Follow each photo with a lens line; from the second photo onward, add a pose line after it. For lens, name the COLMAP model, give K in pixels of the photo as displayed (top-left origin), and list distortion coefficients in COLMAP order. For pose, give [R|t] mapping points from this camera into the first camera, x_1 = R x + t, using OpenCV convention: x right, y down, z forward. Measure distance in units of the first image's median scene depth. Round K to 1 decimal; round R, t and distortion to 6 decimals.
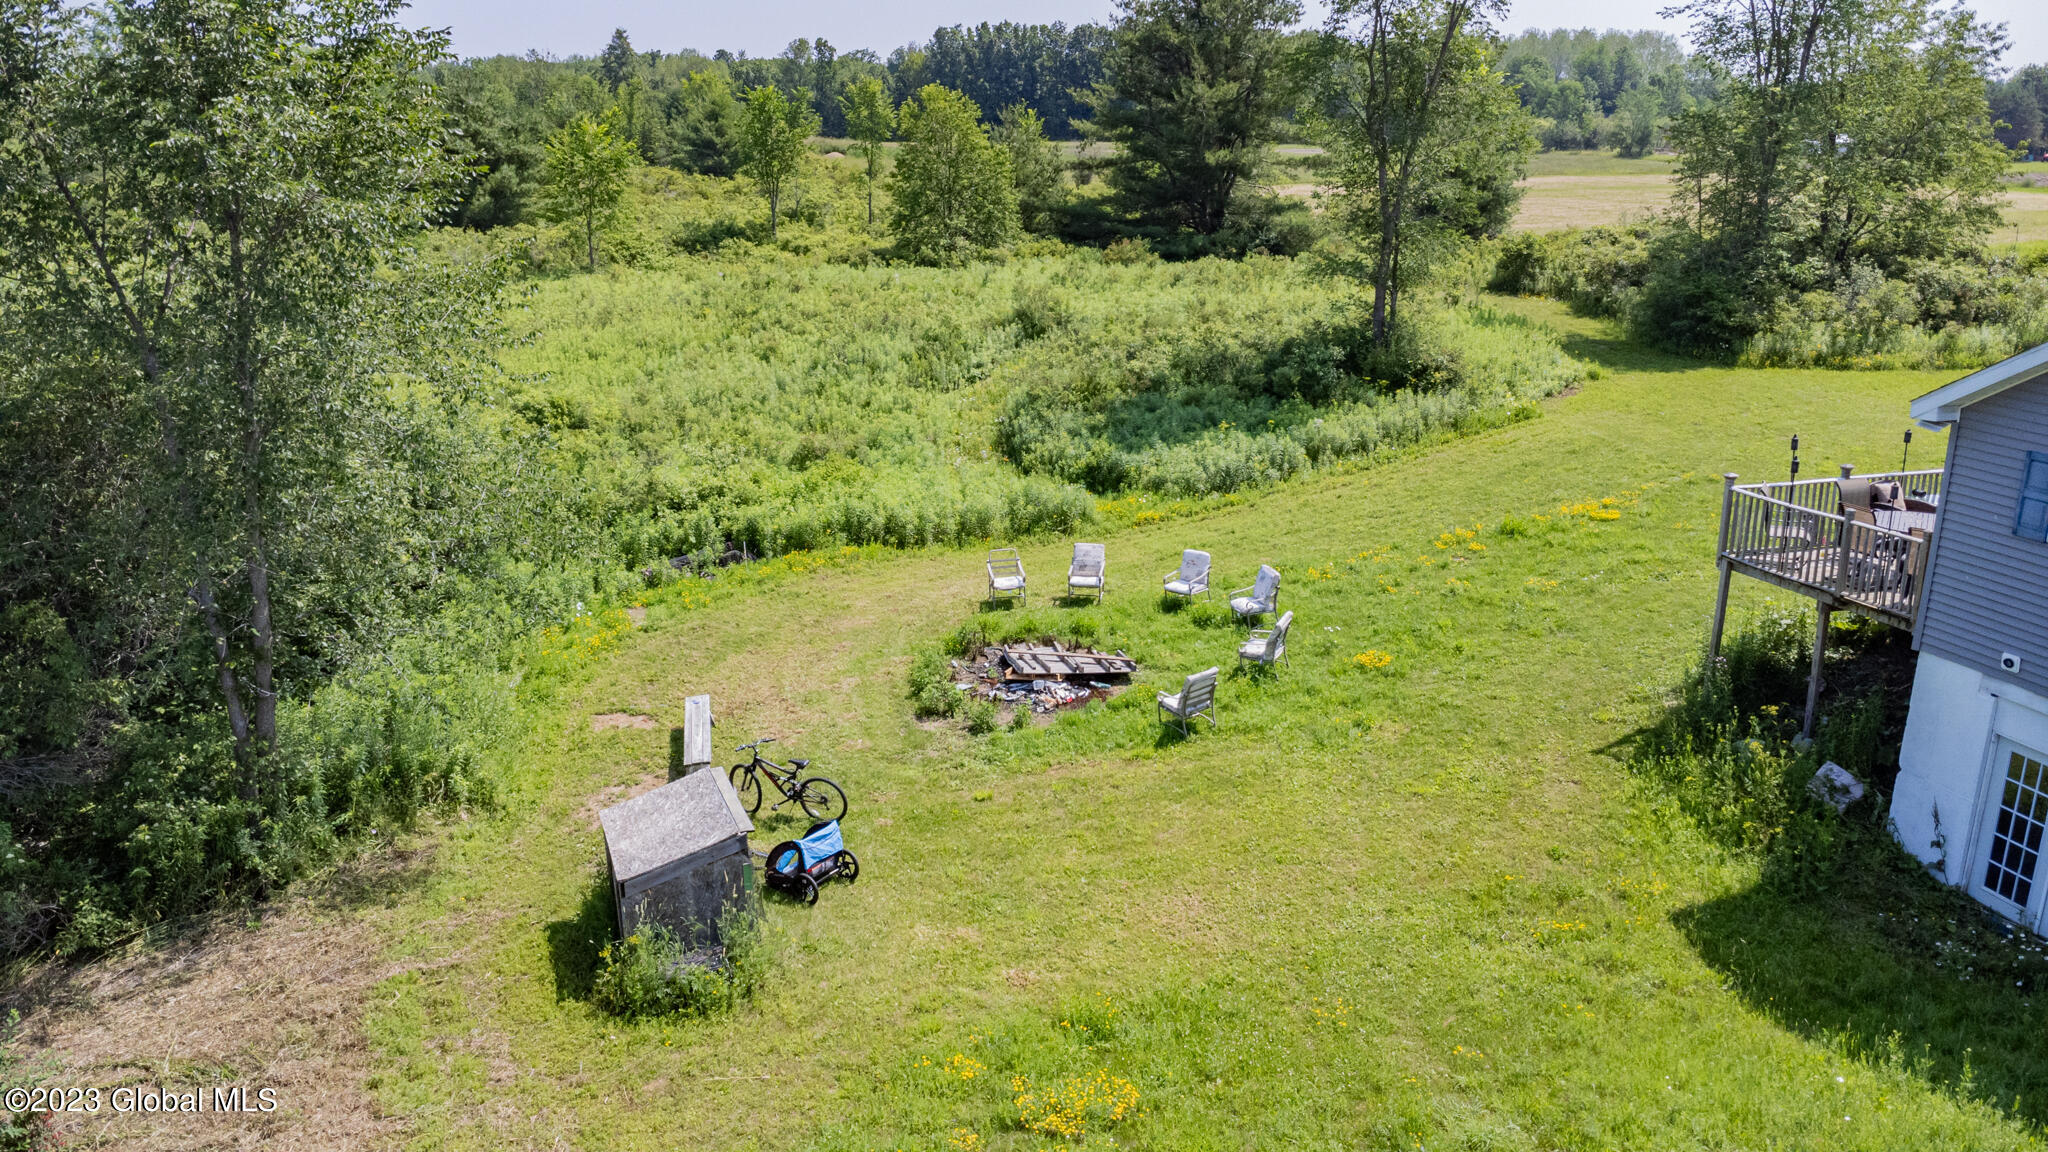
lens RADIAL K [[1474.6, 0, 1026.8], [0, 1474.6, 549.0], [0, 0, 1]] dist [0.036536, -0.041488]
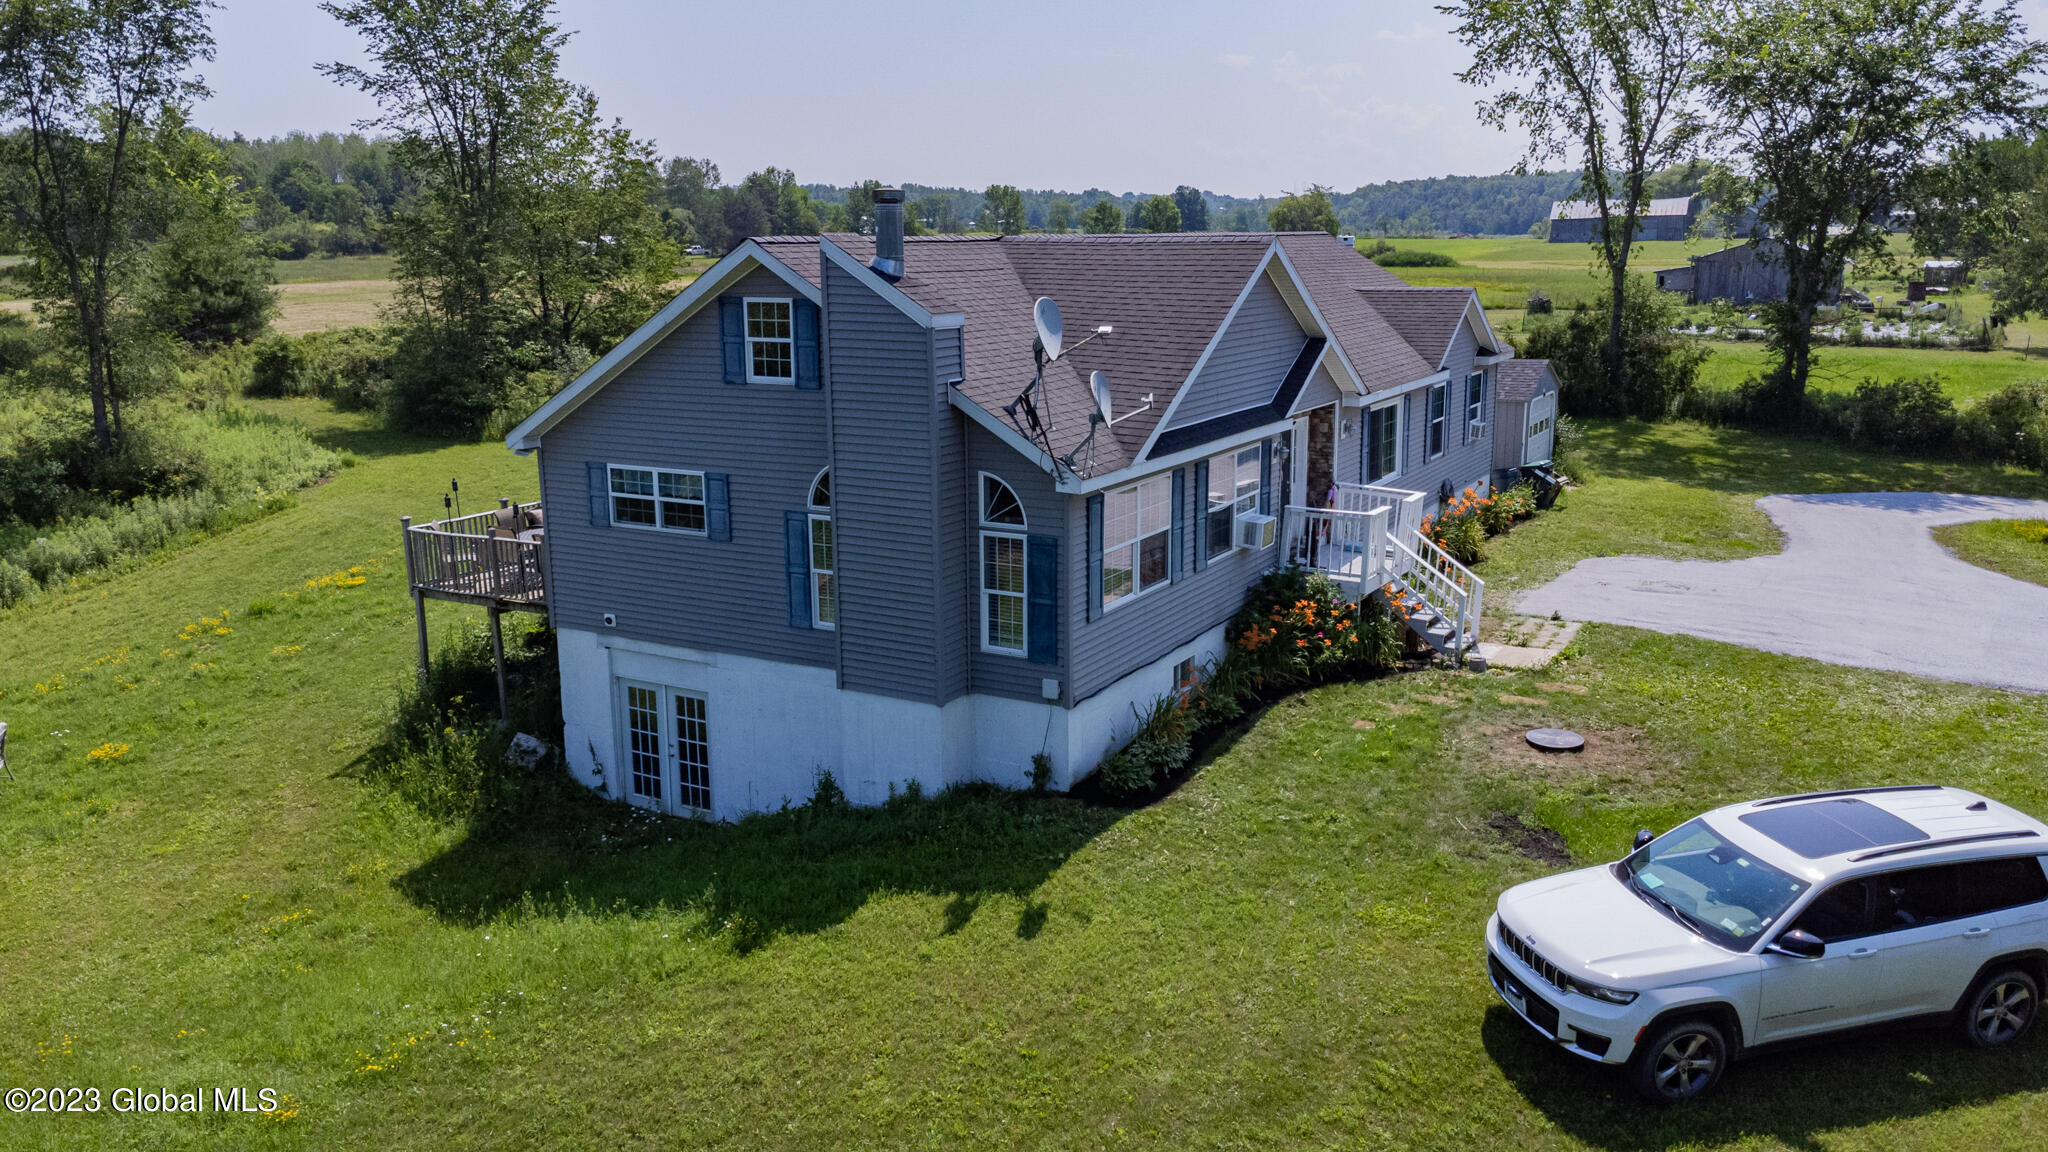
lens RADIAL K [[1514.6, 0, 1023.1], [0, 1514.6, 545.1], [0, 0, 1]] dist [0.027241, -0.046479]
pose [[0.737121, -0.146797, 0.659624, 0.020628], [0.194817, 0.980839, 0.000577, 0.037078], [-0.647070, 0.128080, 0.751596, -0.124384]]
